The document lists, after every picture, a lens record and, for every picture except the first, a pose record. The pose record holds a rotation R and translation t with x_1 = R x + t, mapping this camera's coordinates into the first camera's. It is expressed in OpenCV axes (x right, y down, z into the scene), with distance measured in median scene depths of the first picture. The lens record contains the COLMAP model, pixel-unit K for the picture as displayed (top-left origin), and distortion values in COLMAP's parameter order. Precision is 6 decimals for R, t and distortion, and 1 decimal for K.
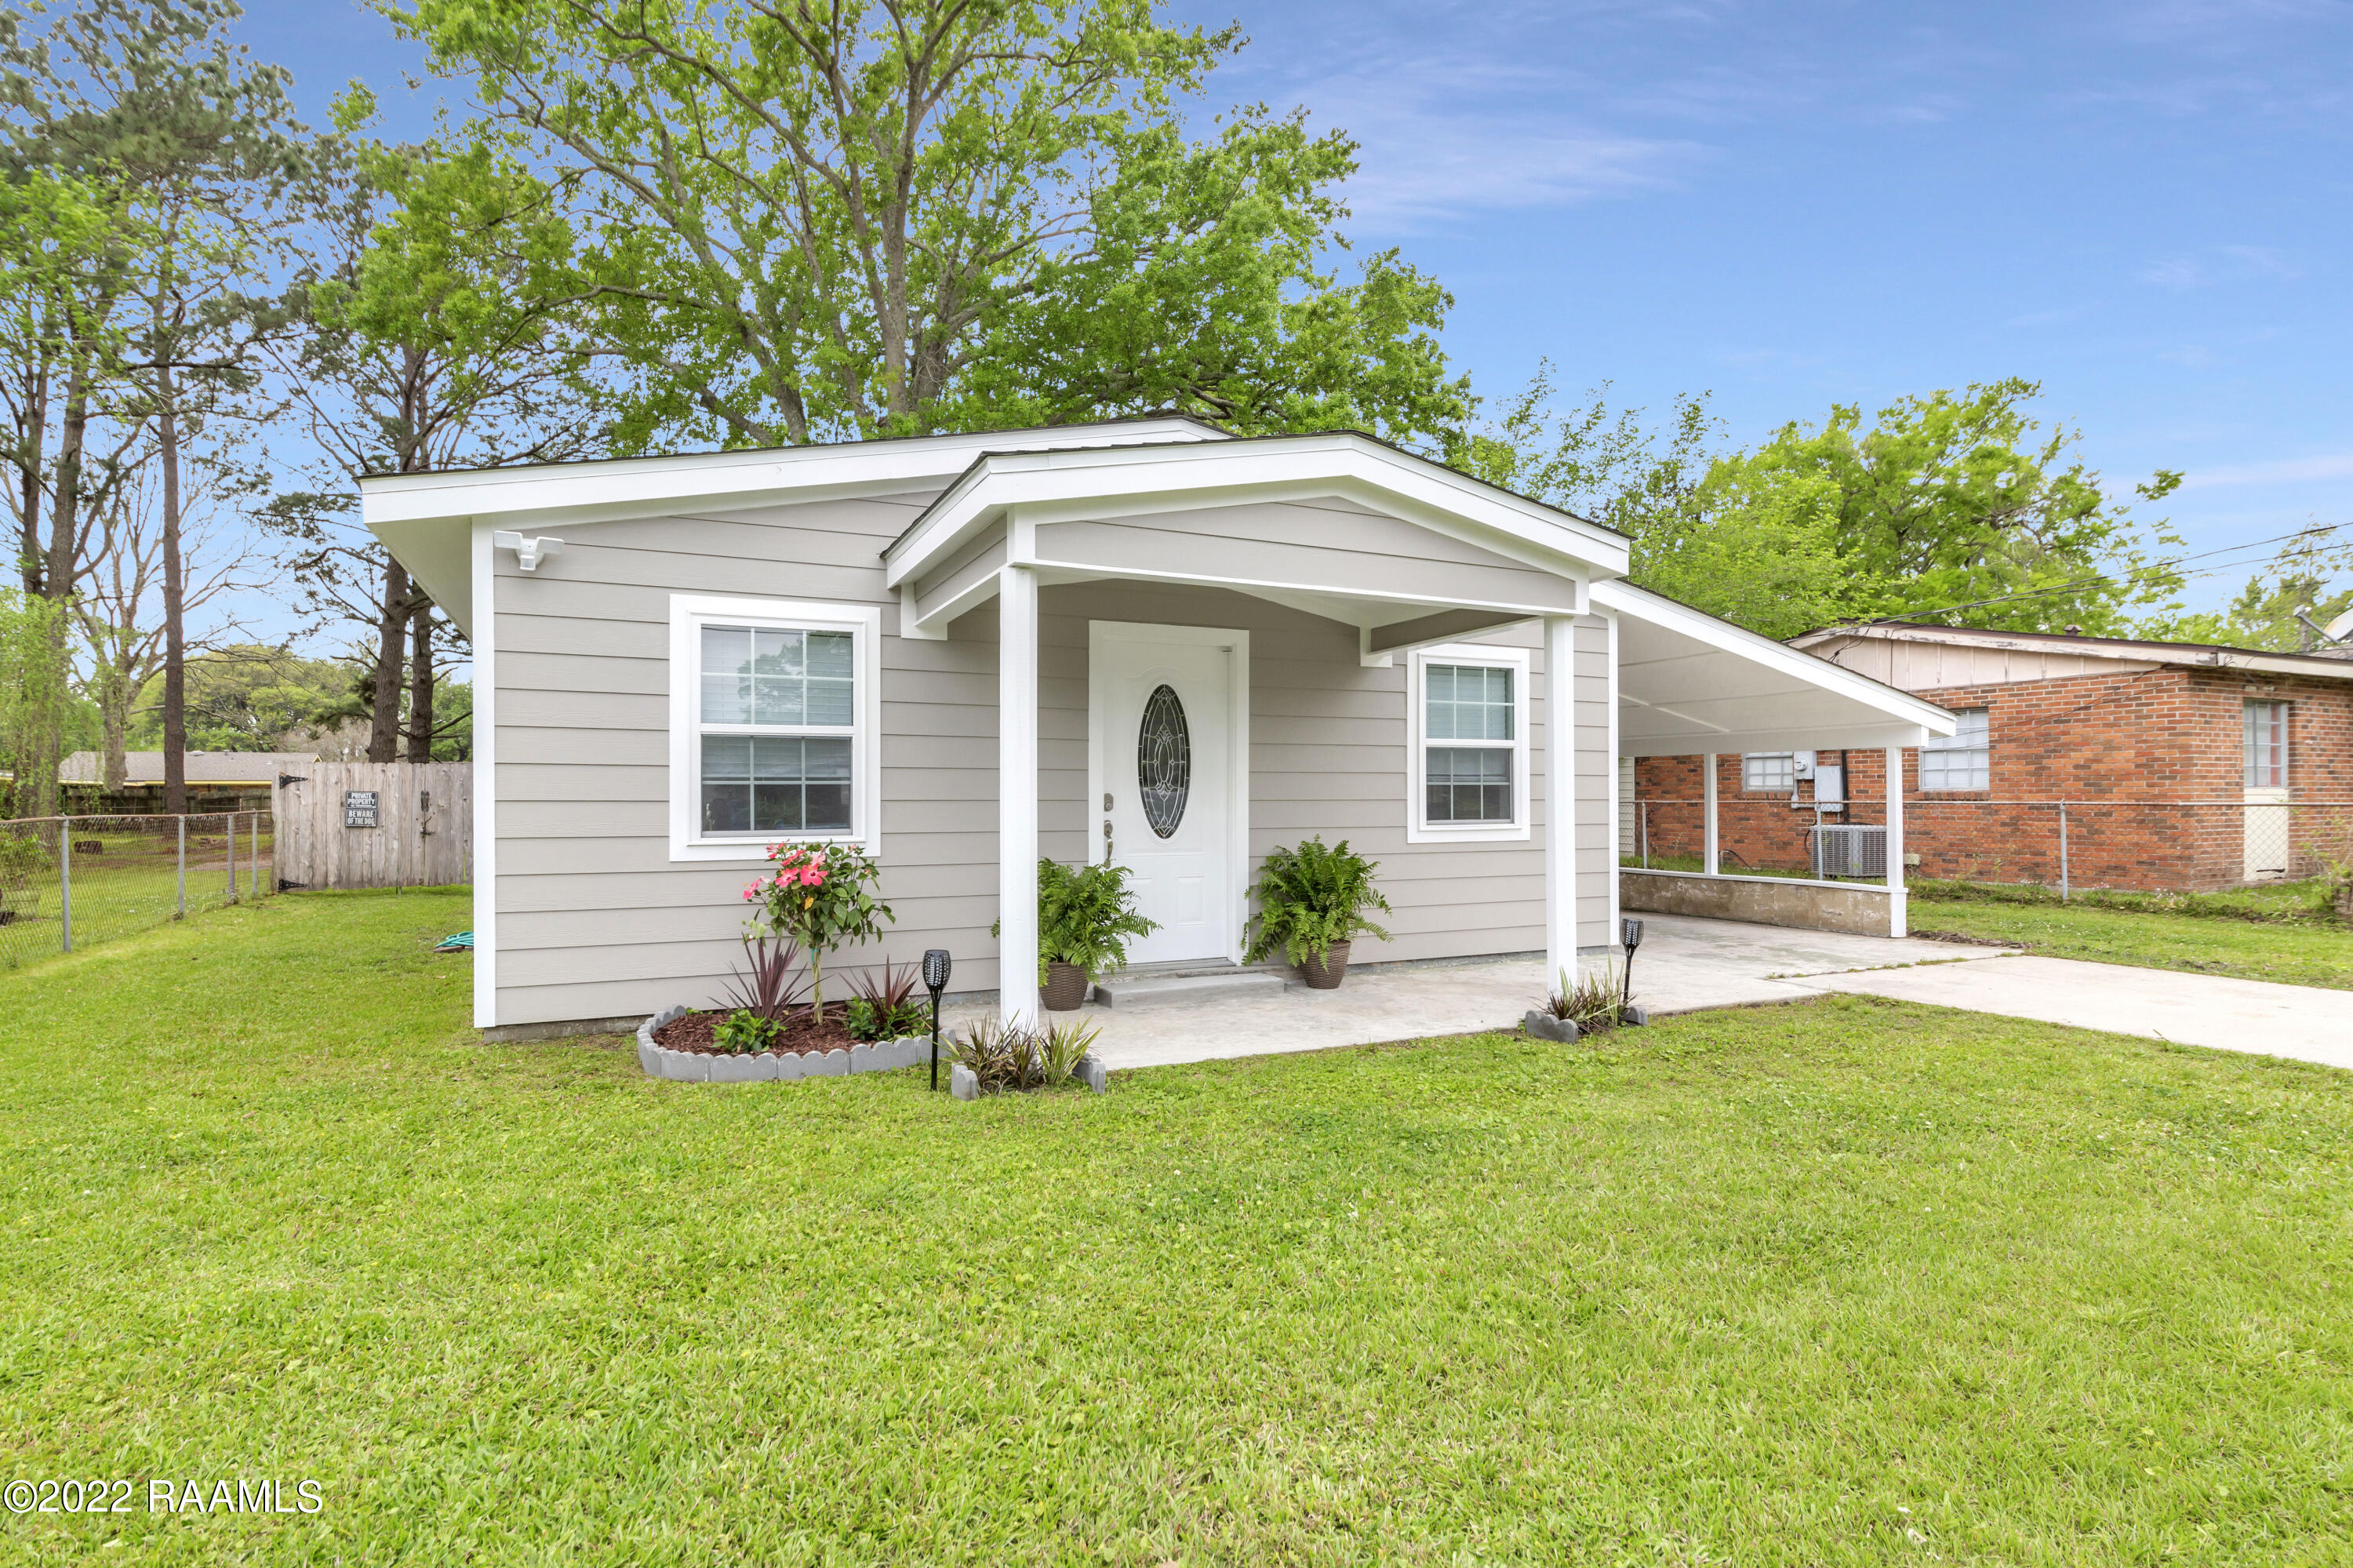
lens RADIAL K [[1211.4, 0, 1185.1], [0, 1211.4, 794.9], [0, 0, 1]] dist [-0.007179, -0.003839]
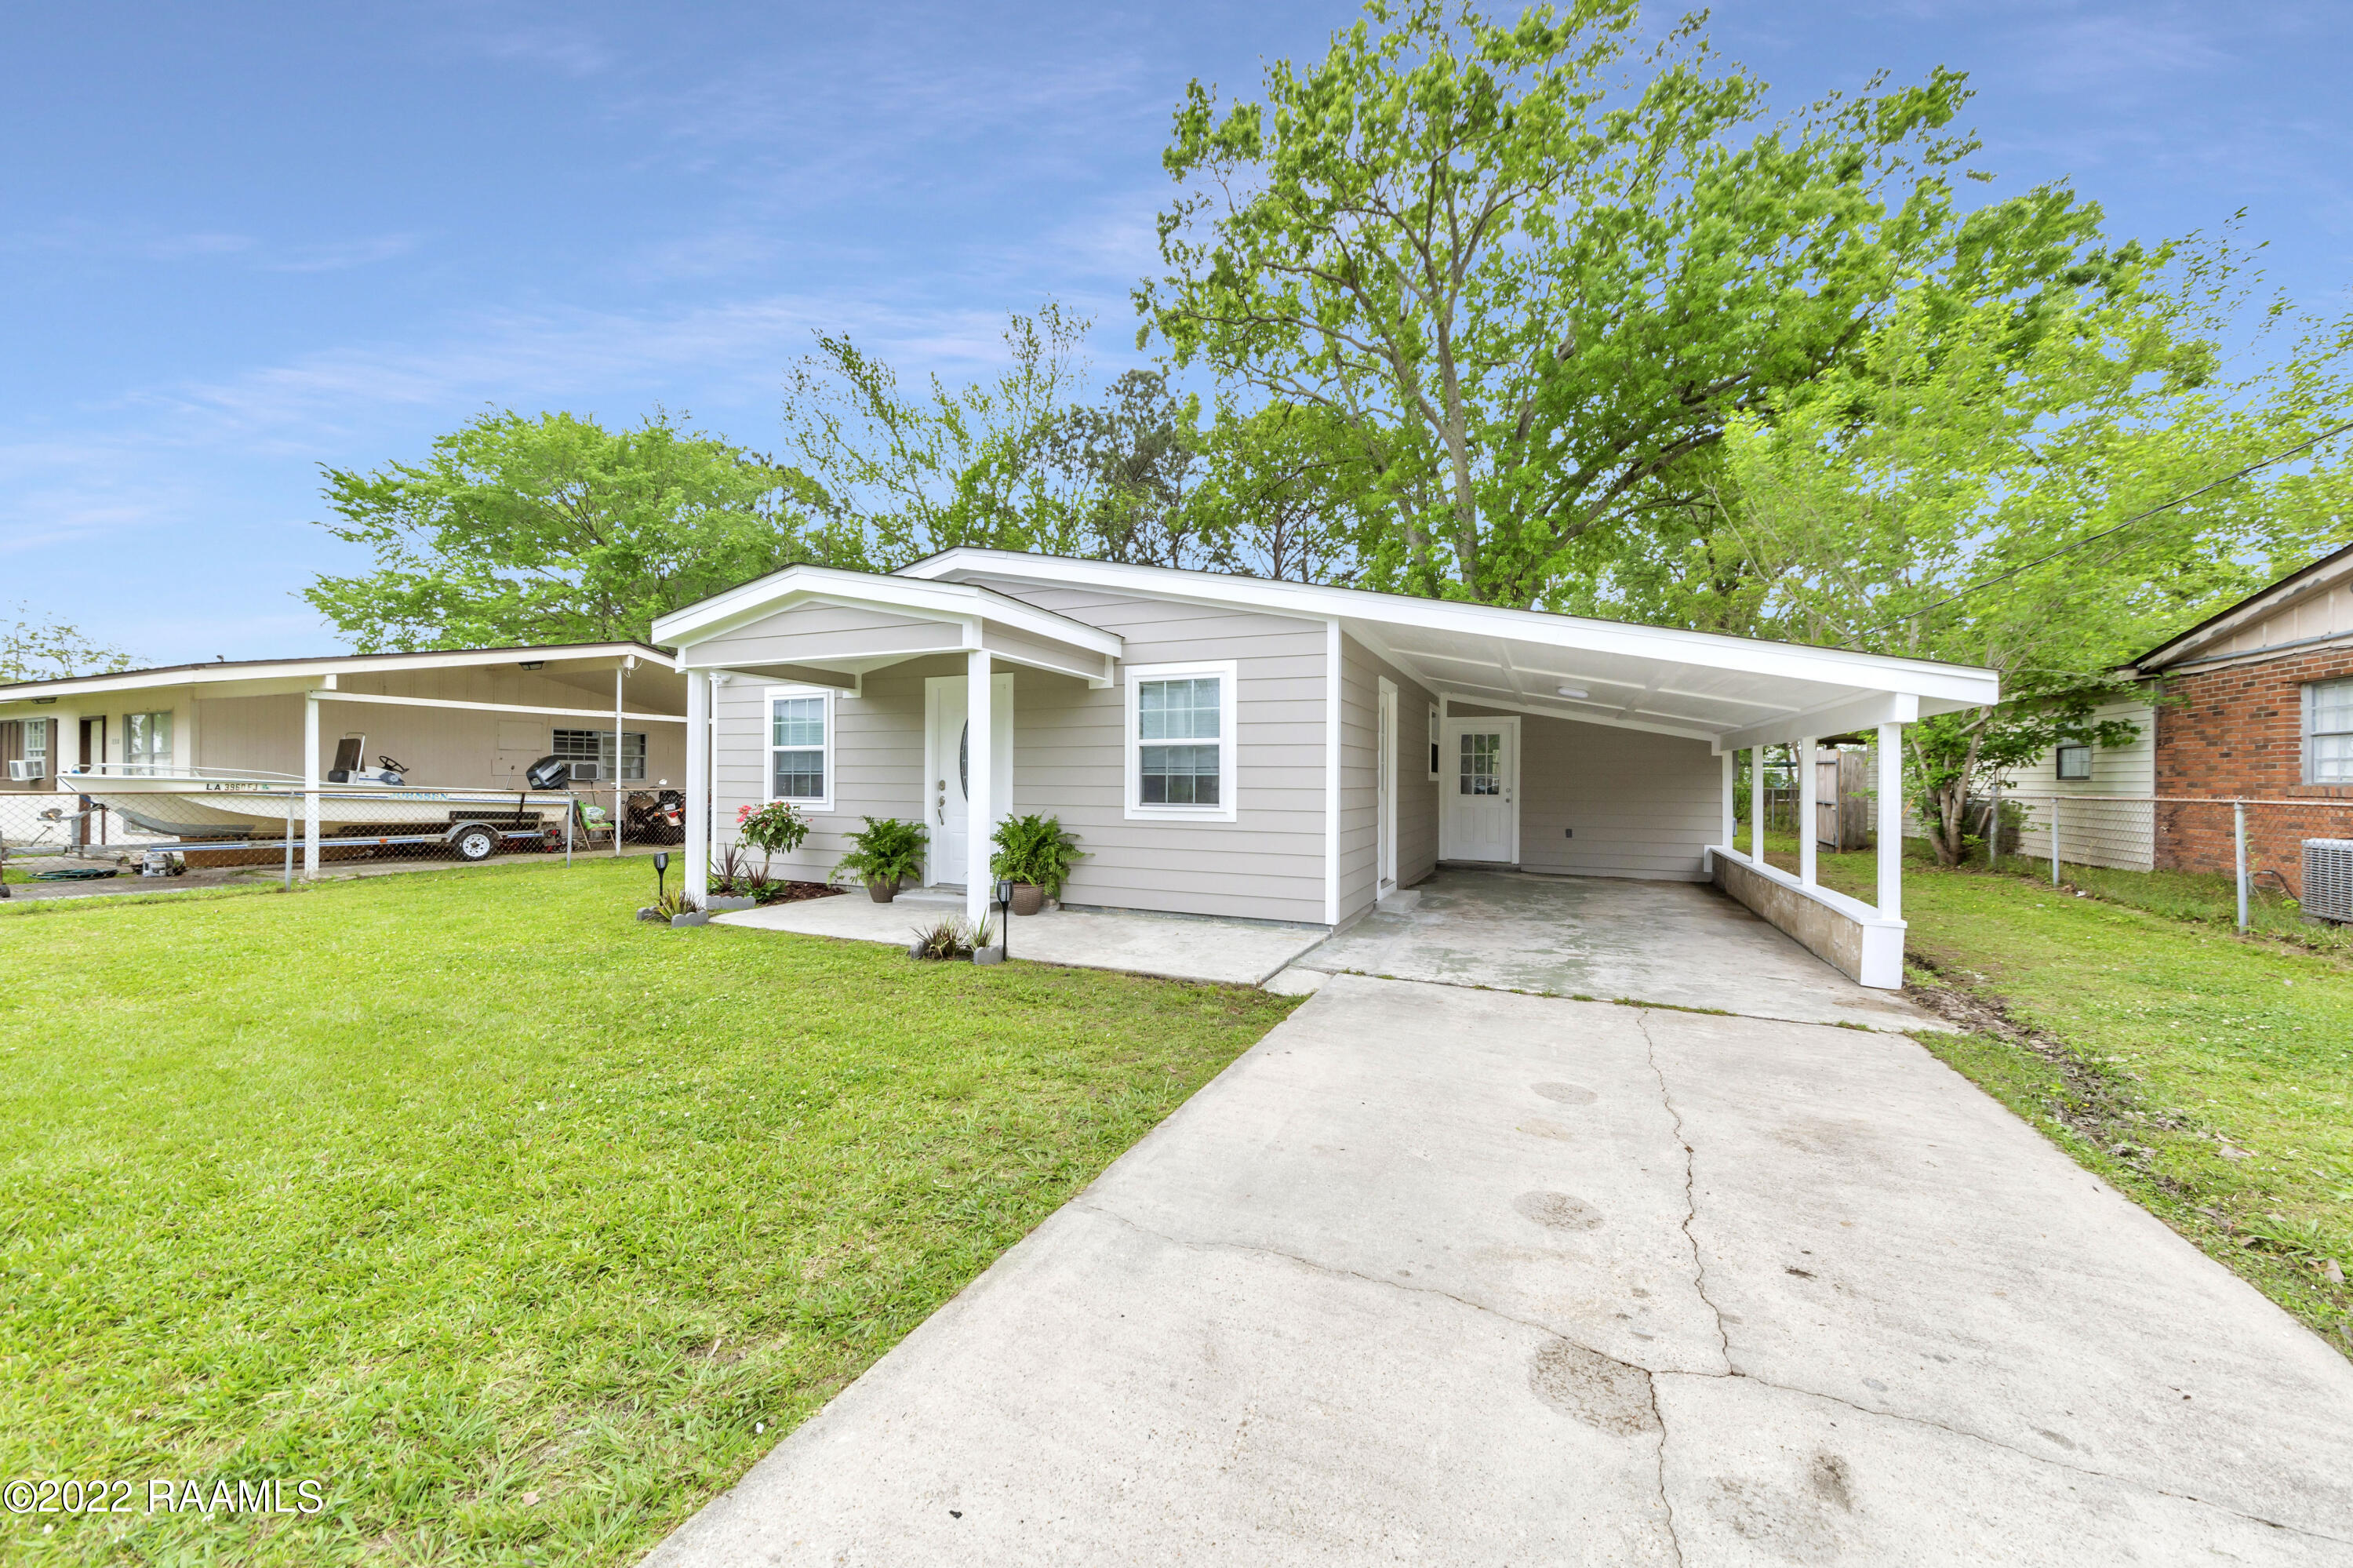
lens RADIAL K [[834.2, 0, 1170.0], [0, 834.2, 785.5], [0, 0, 1]] dist [0.009575, -0.000333]
pose [[0.635656, 0.011172, -0.771892, 0.908022], [-0.007186, 0.999938, 0.008555, -0.005215], [0.771939, 0.000109, 0.635696, 0.455196]]
